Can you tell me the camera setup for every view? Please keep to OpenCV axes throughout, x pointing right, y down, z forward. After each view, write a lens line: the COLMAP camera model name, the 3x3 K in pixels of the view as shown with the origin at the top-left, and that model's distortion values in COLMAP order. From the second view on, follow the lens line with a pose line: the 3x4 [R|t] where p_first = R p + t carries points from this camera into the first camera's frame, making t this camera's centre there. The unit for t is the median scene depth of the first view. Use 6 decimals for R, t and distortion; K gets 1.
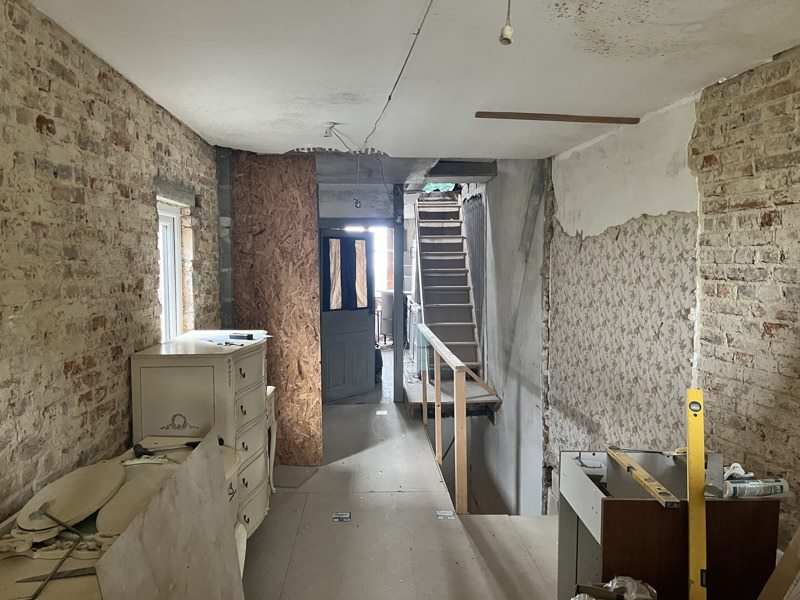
lens RADIAL K [[612.1, 0, 400.1], [0, 612.1, 299.2], [0, 0, 1]] dist [0.053262, -0.040356]
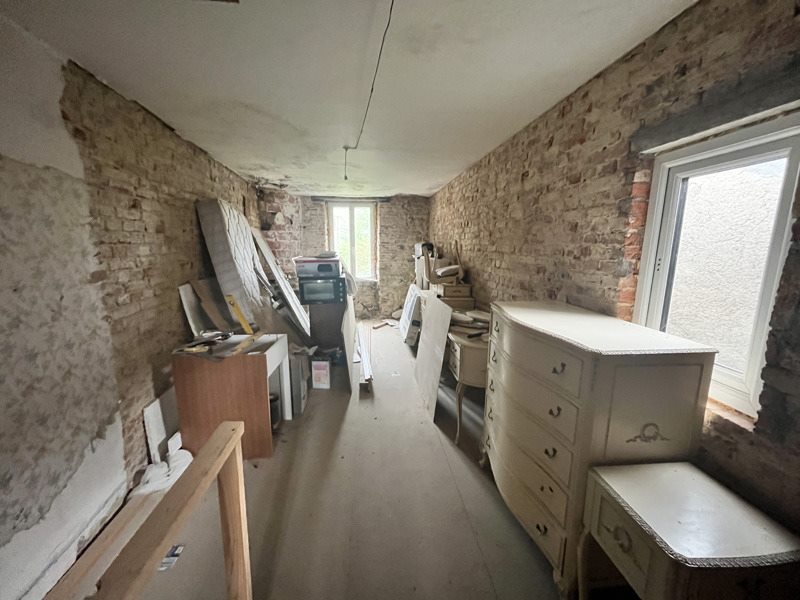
lens RADIAL K [[320.9, 0, 399.8], [0, 320.9, 301.3], [0, 0, 1]] dist [-0.000146, -0.000036]
pose [[-0.998836, 0.001068, -0.048216, -0.042170], [-0.010324, 0.971844, 0.235400, -0.081331], [0.047110, 0.235624, -0.970702, 1.770271]]
